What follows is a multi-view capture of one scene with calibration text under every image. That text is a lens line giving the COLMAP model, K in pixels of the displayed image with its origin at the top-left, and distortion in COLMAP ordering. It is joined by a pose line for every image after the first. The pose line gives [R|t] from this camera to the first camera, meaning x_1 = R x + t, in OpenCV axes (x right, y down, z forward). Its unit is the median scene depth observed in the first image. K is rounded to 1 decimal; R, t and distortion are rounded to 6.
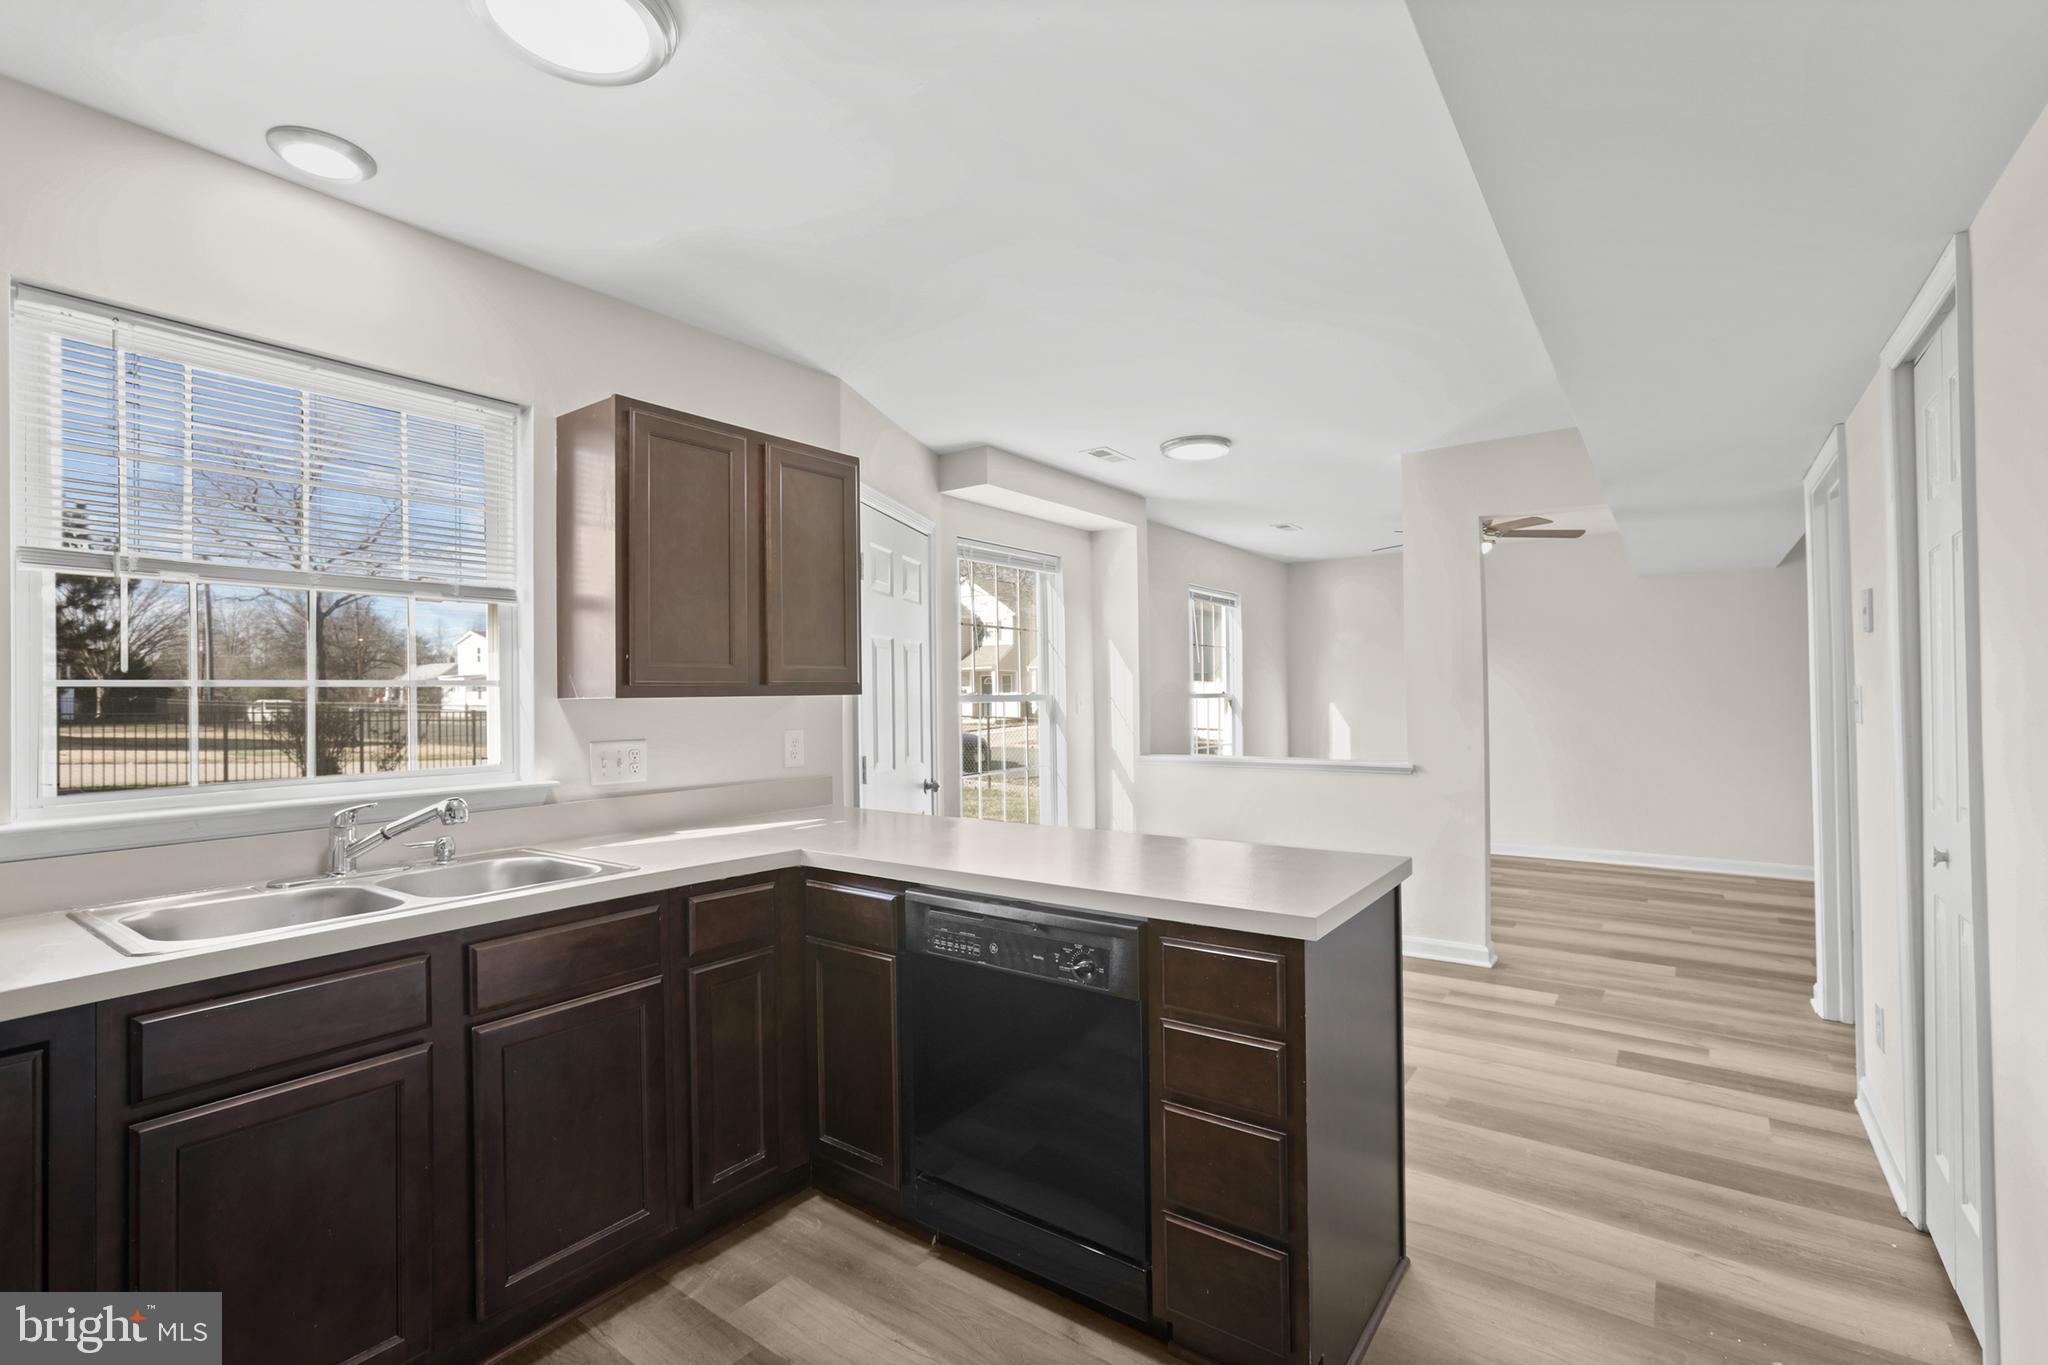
lens RADIAL K [[919.9, 0, 1019.6], [0, 919.9, 683.4], [0, 0, 1]] dist [-0.035380, 0.020762]
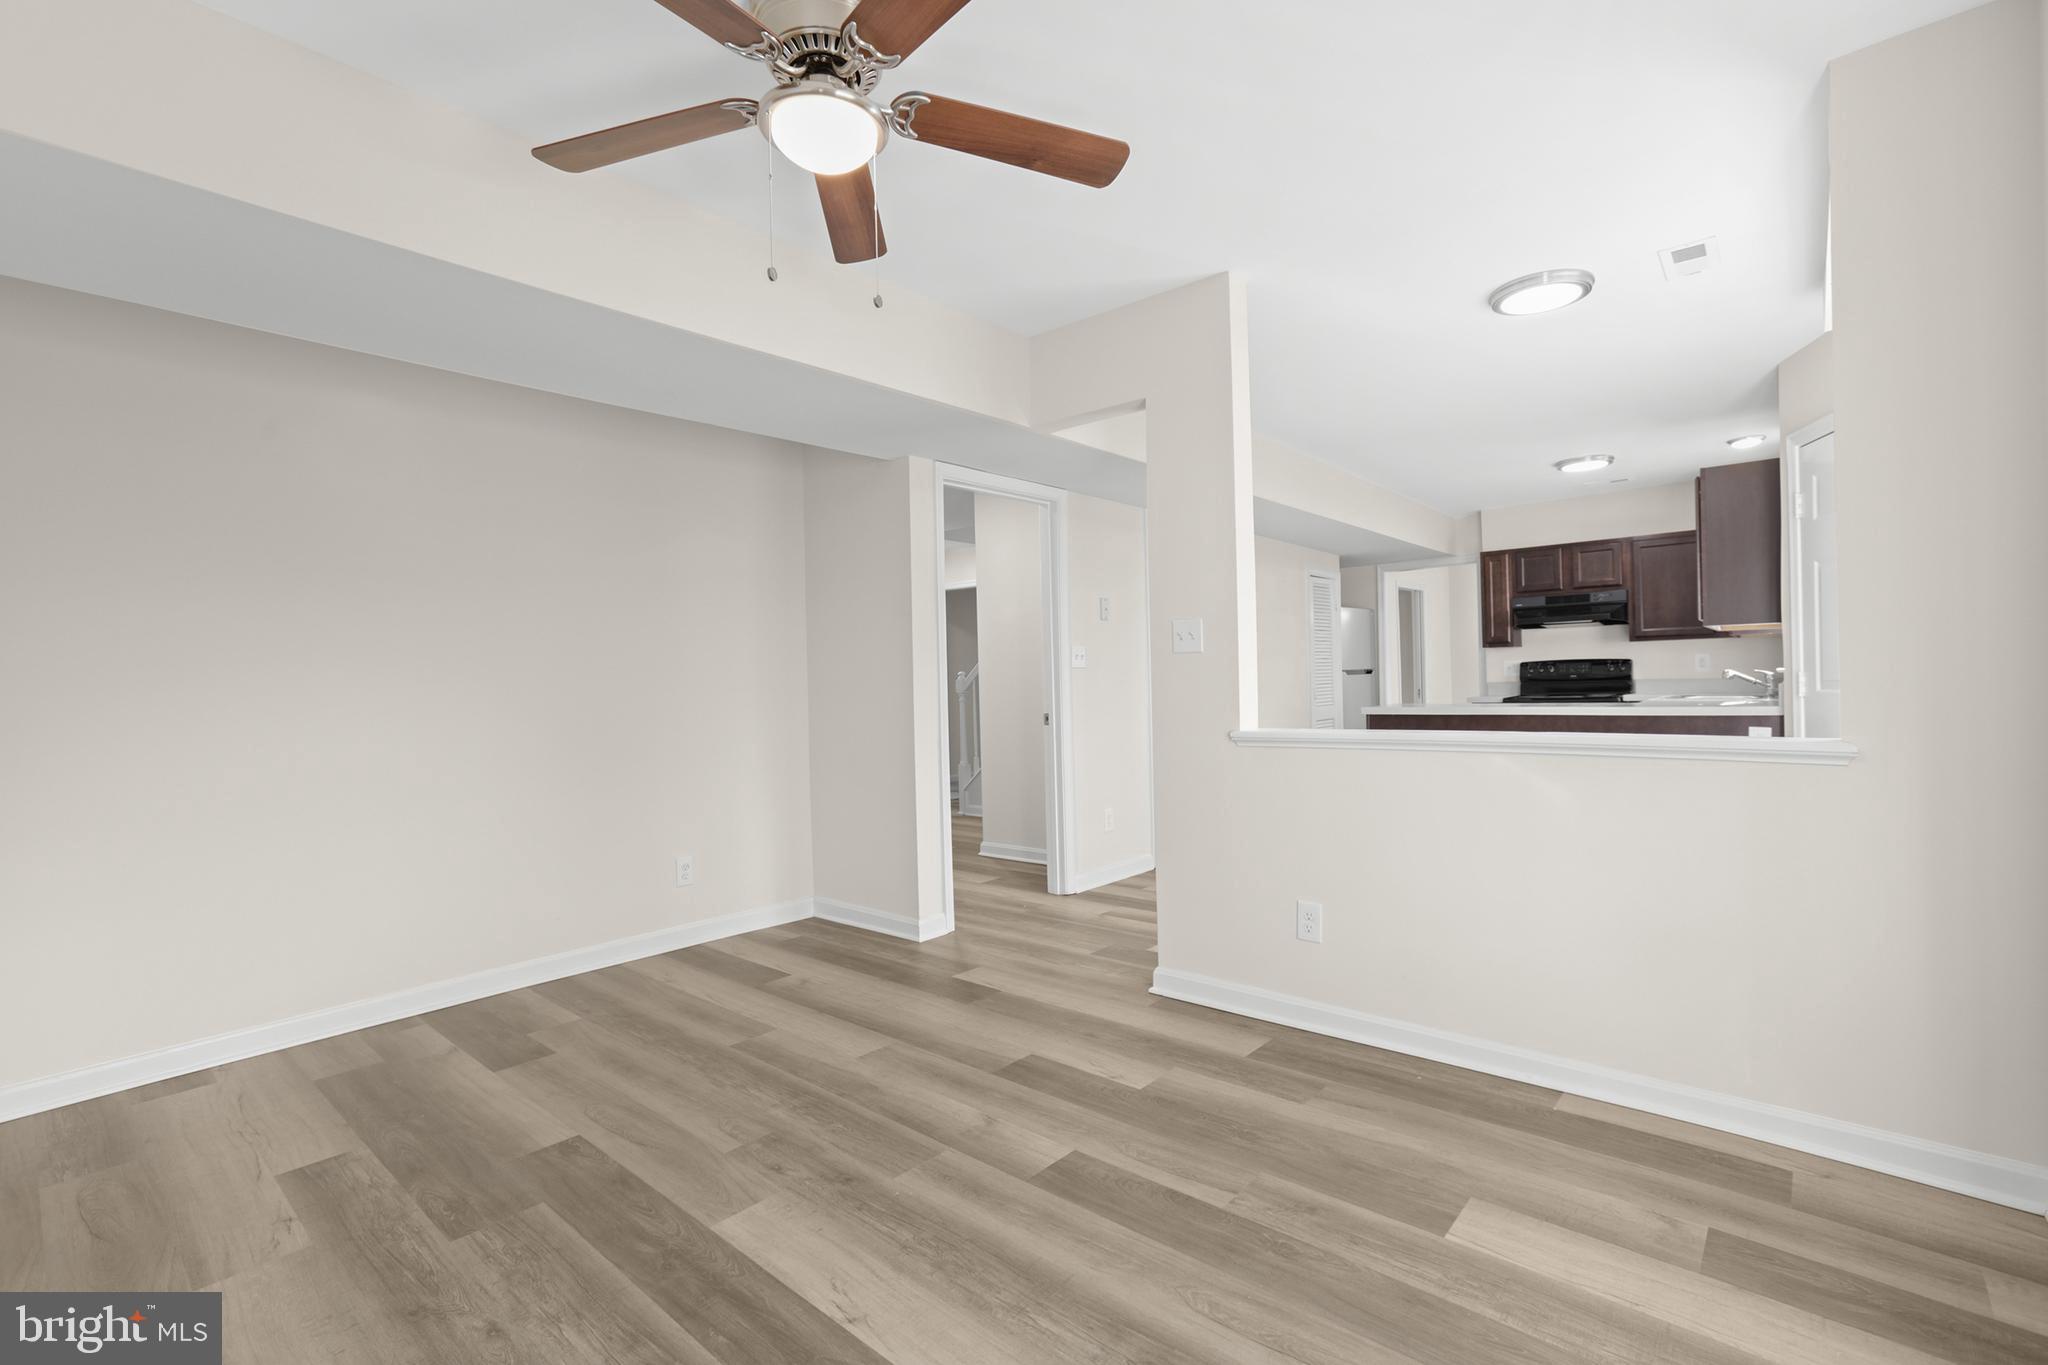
lens RADIAL K [[919.9, 0, 1019.6], [0, 919.9, 683.4], [0, 0, 1]] dist [-0.035380, 0.020762]
pose [[-0.995417, 0.037474, 0.087984, 0.763287], [0.036524, 0.999256, -0.012383, 0.077875], [-0.088382, -0.009113, -0.996045, 2.416088]]
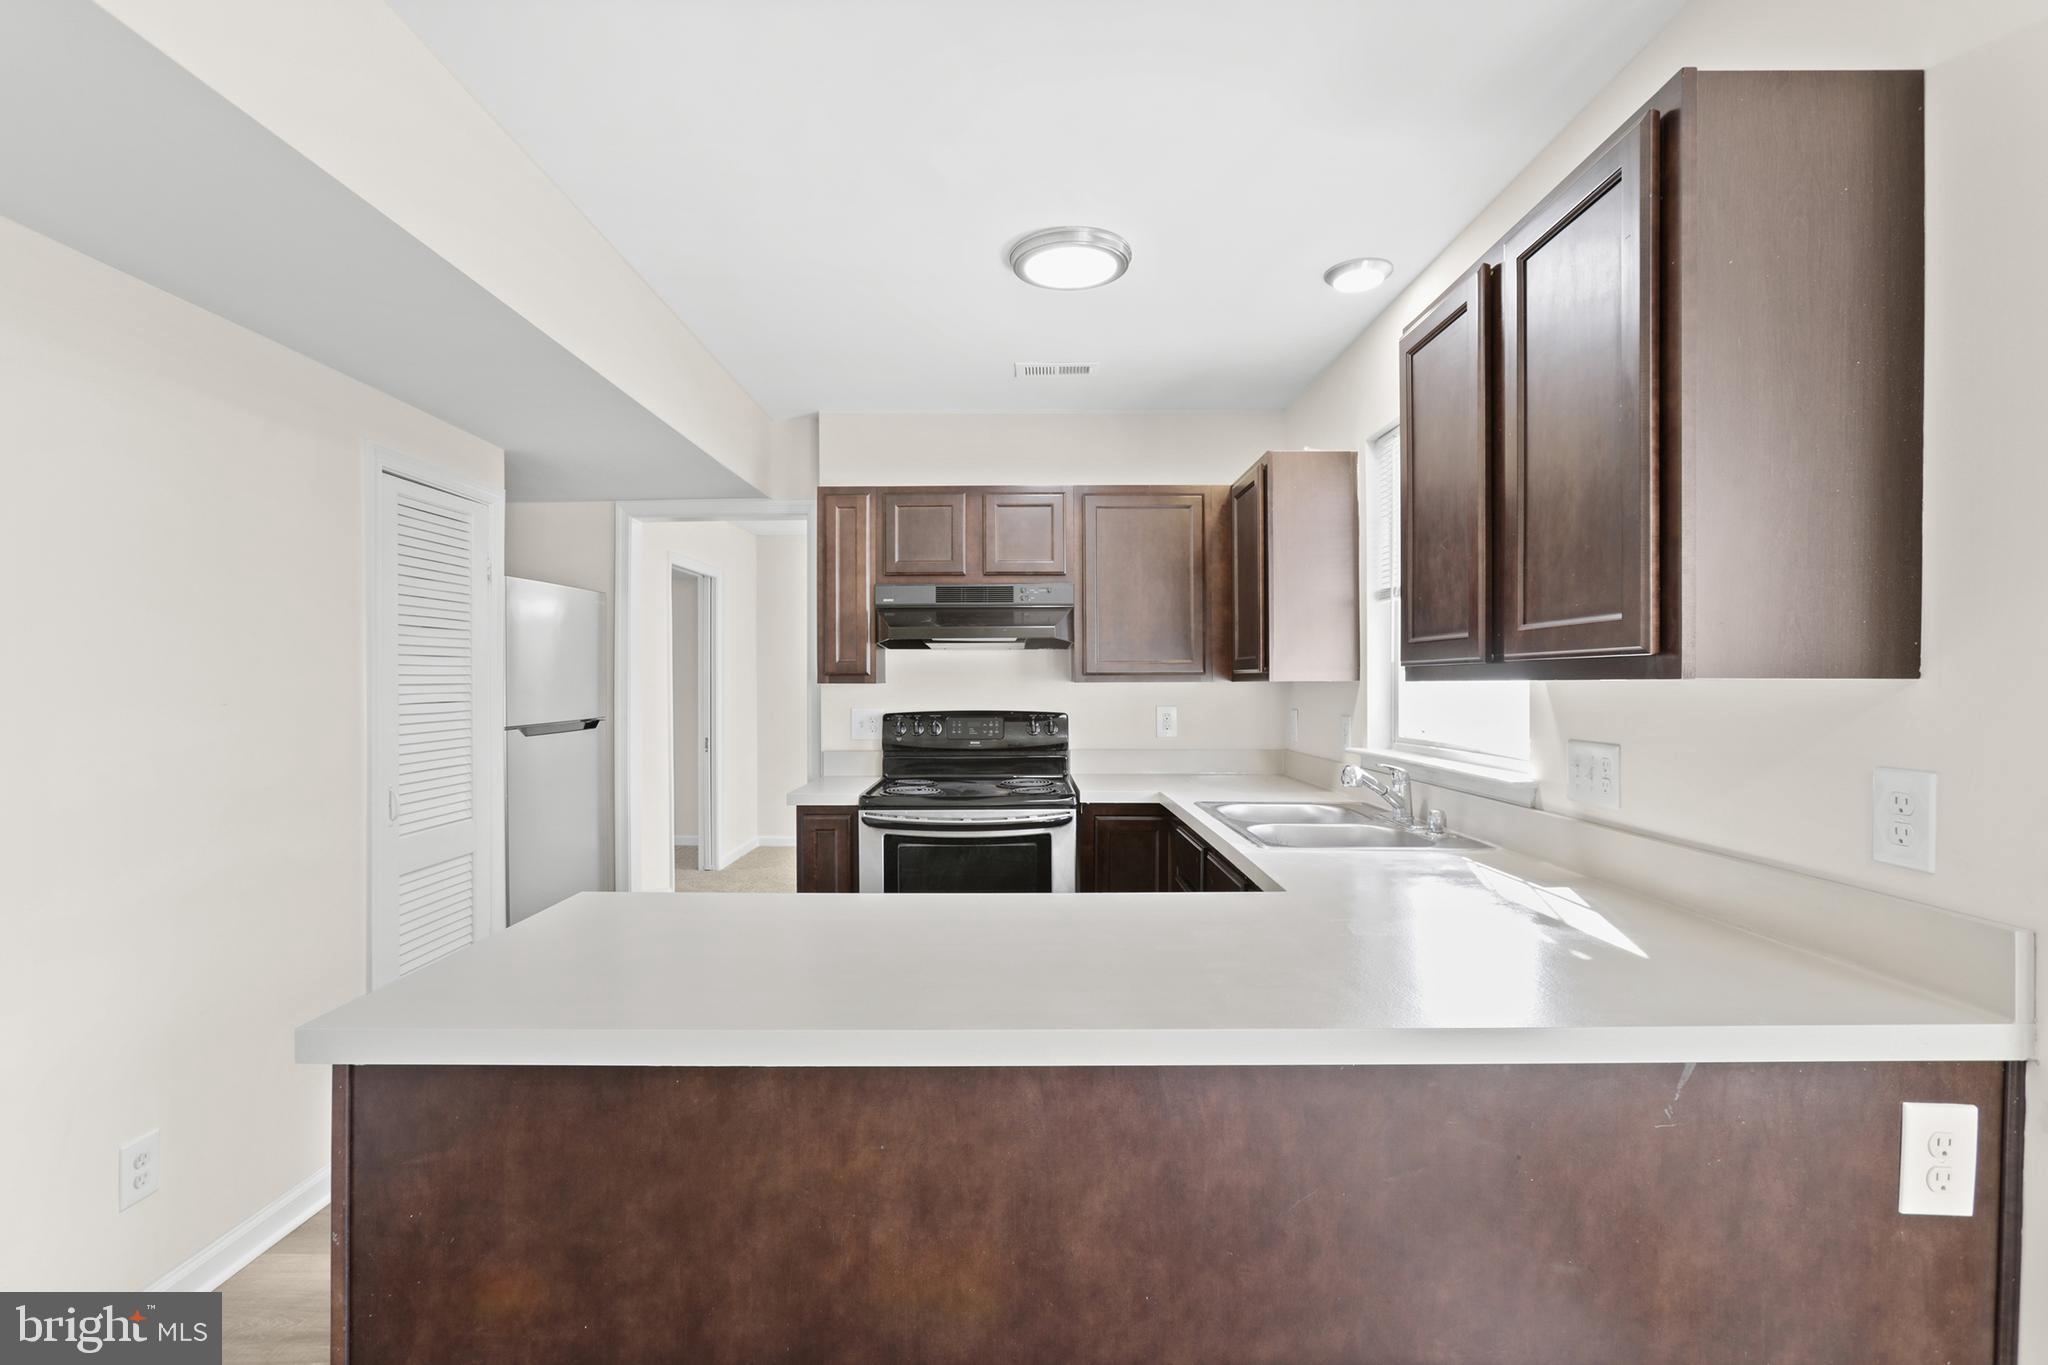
lens RADIAL K [[919.9, 0, 1019.6], [0, 919.9, 683.4], [0, 0, 1]] dist [-0.035380, 0.020762]
pose [[-0.807855, 0.016160, -0.589159, 0.261476], [0.020094, 0.999798, -0.000129, 0.007241], [0.589038, -0.011943, -0.808017, 1.072175]]
